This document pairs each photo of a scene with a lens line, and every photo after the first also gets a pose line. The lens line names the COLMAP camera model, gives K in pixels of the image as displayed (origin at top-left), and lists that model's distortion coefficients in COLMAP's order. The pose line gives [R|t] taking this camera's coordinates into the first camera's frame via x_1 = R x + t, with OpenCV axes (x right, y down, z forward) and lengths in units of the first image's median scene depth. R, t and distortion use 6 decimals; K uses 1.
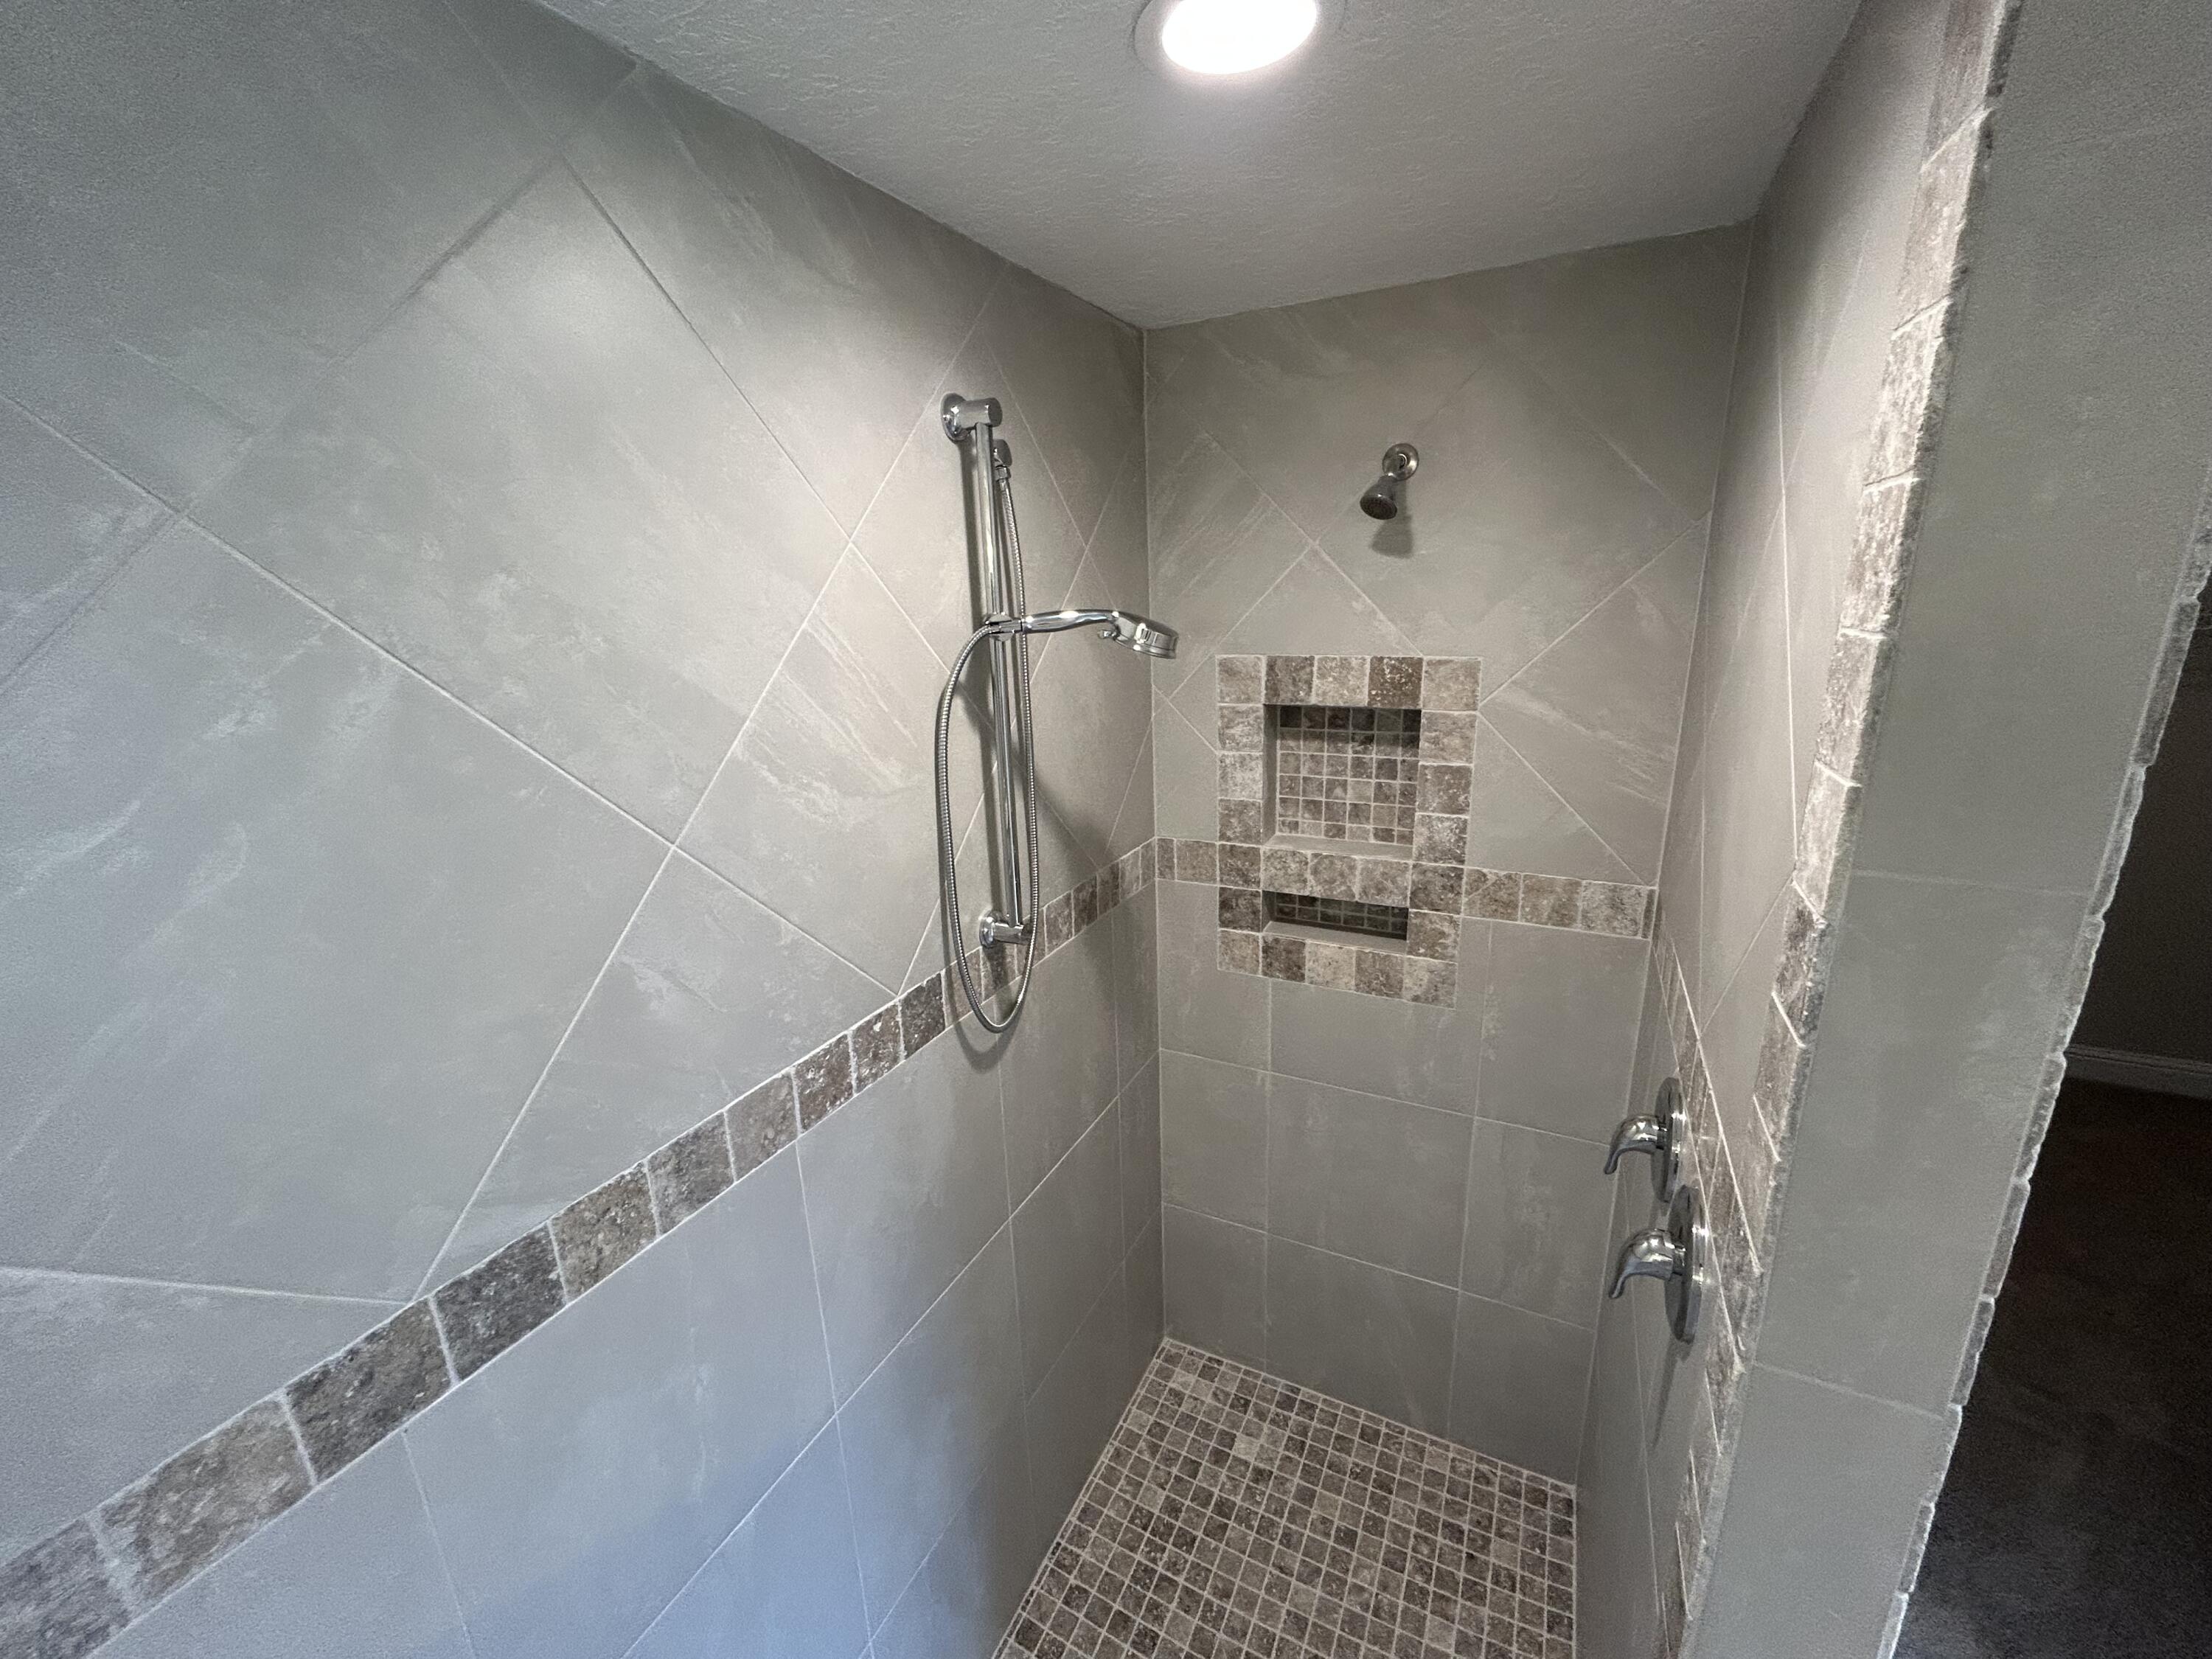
lens RADIAL K [[885.4, 0, 1104.5], [0, 885.4, 831.2], [0, 0, 1]] dist [-0.001567, -0.000278]
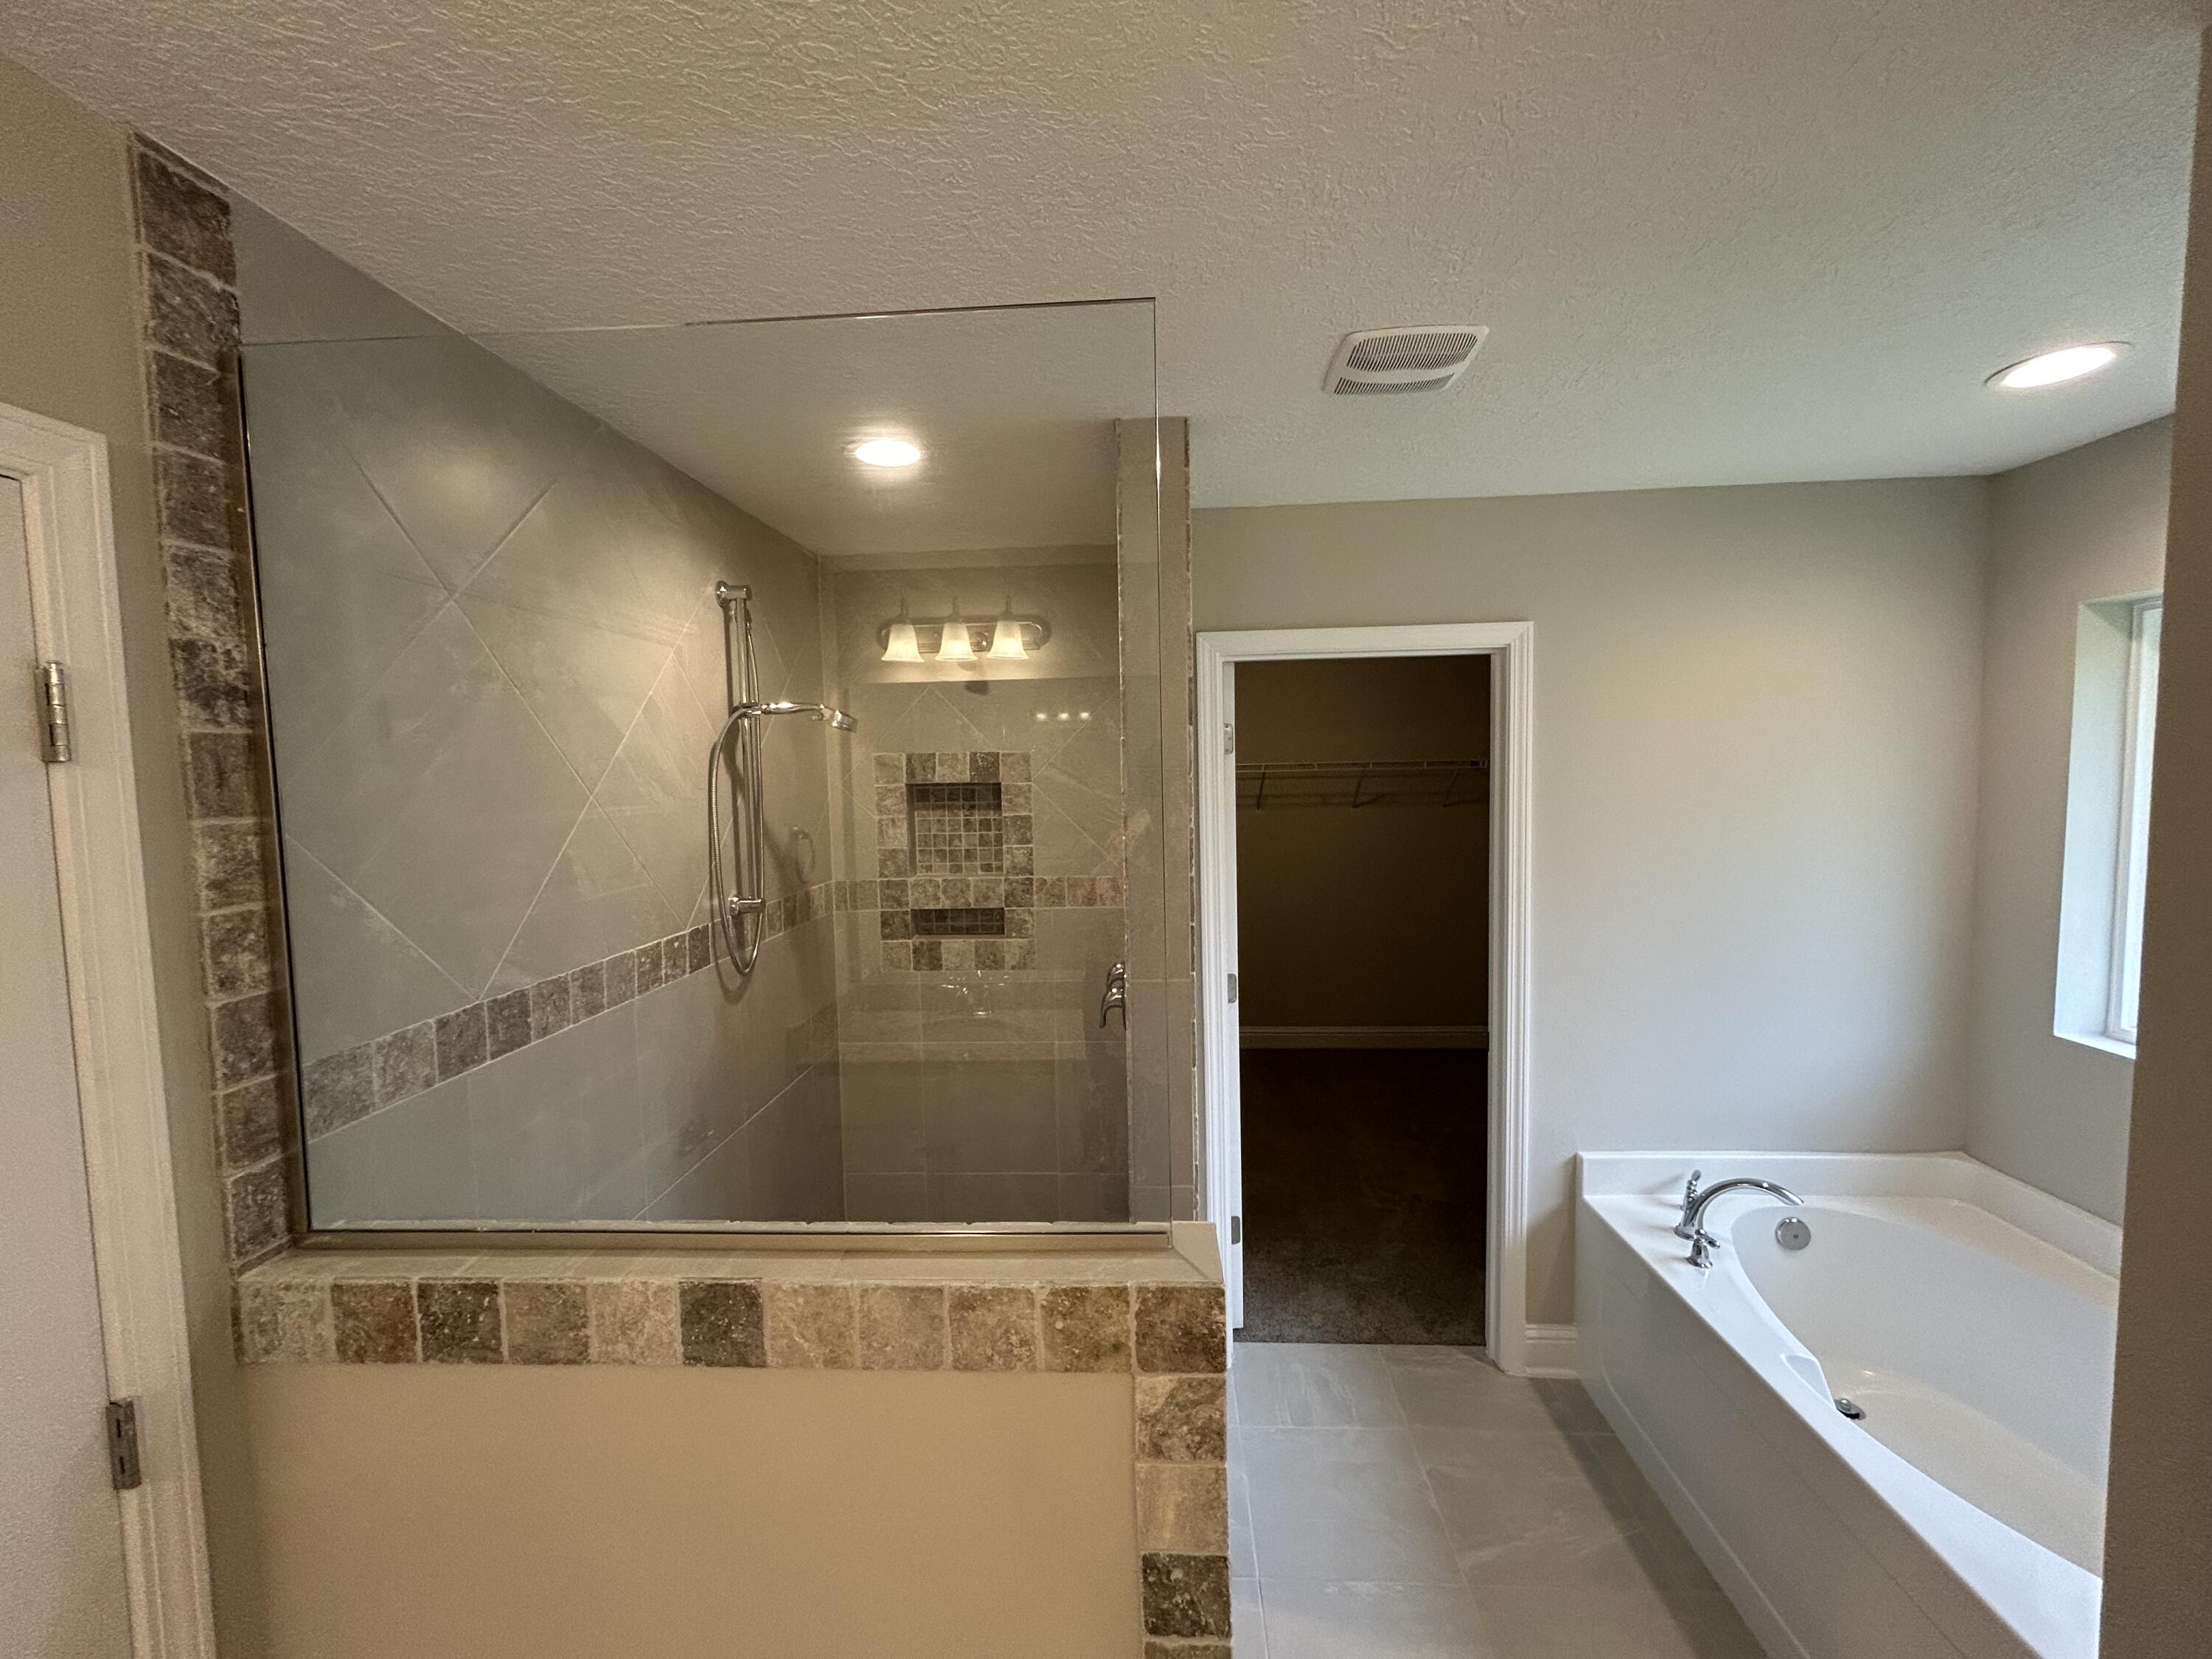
lens RADIAL K [[885.4, 0, 1102.7], [0, 885.4, 826.0], [0, 0, 1]] dist [-0.001567, -0.000278]
pose [[0.914831, -0.009522, 0.403724, -0.143278], [0.096860, 0.975714, -0.196471, 0.291680], [-0.392048, 0.218842, 0.893536, -0.555521]]
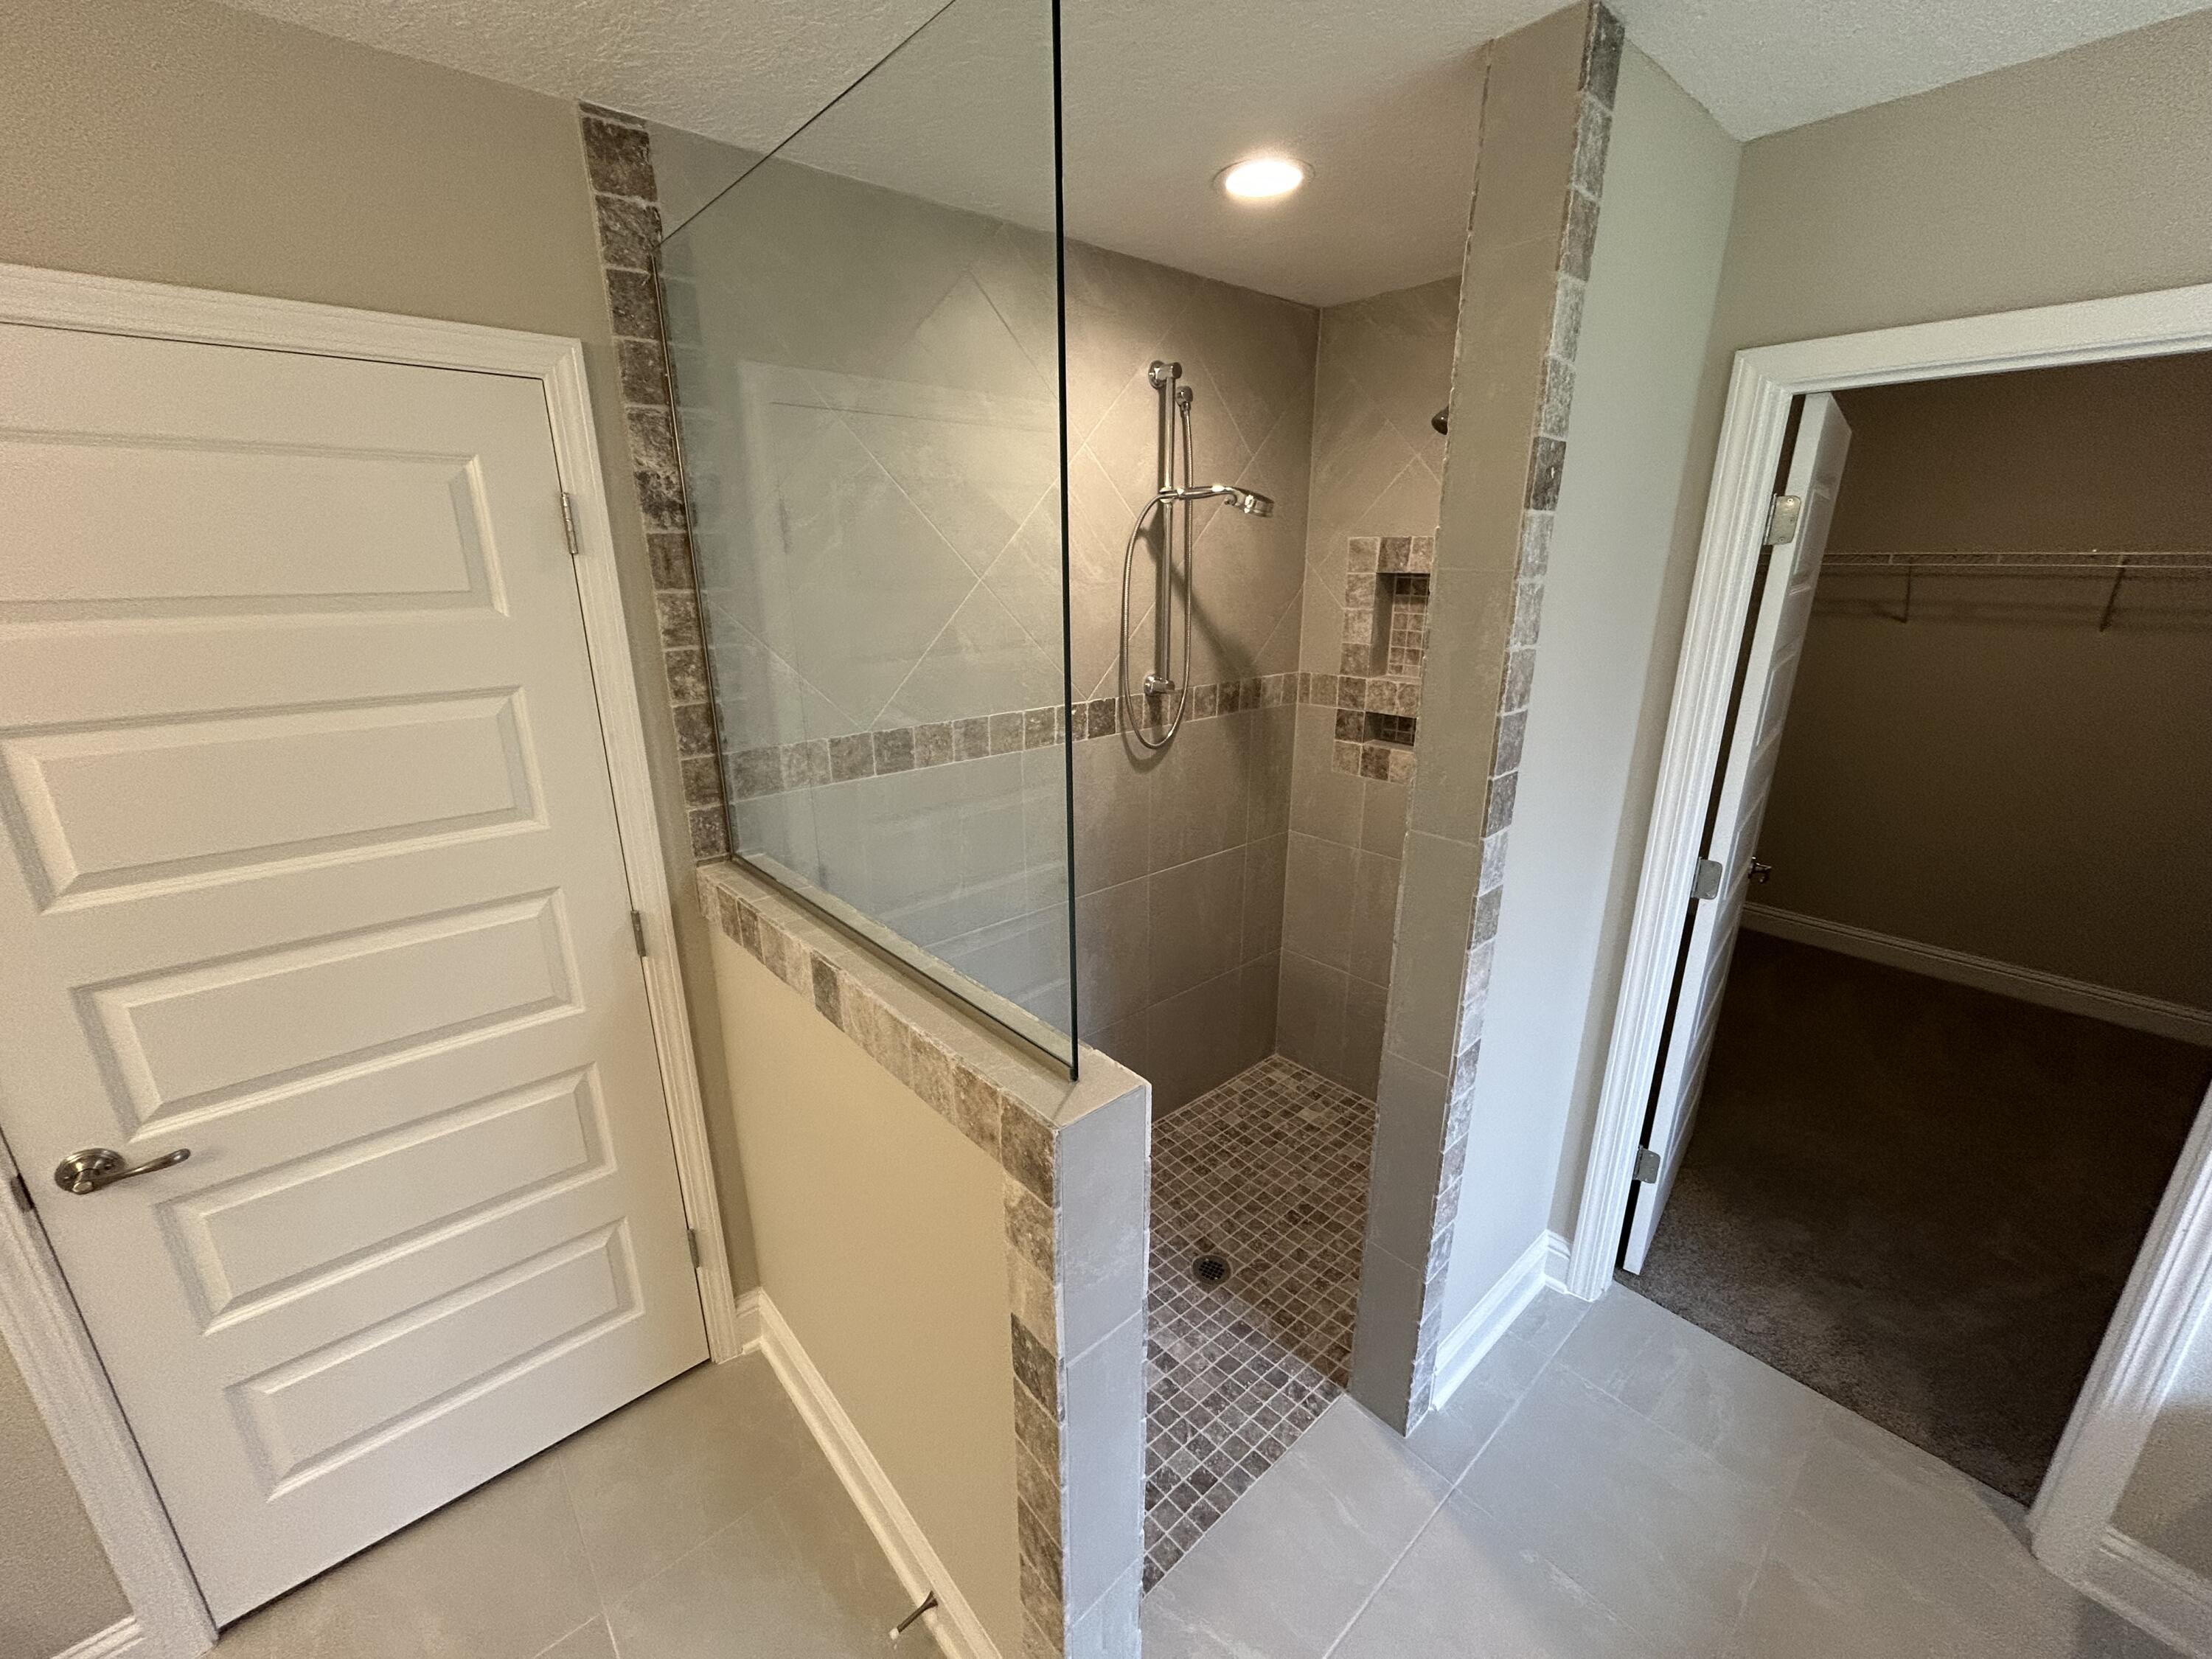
lens RADIAL K [[885.4, 0, 1110.7], [0, 885.4, 828.2], [0, 0, 1]] dist [-0.001567, -0.000278]
pose [[0.929646, 0.138997, -0.341232, 0.353381], [-0.125693, 0.990198, 0.060909, 0.247665], [0.346353, -0.013733, 0.938004, -0.520557]]
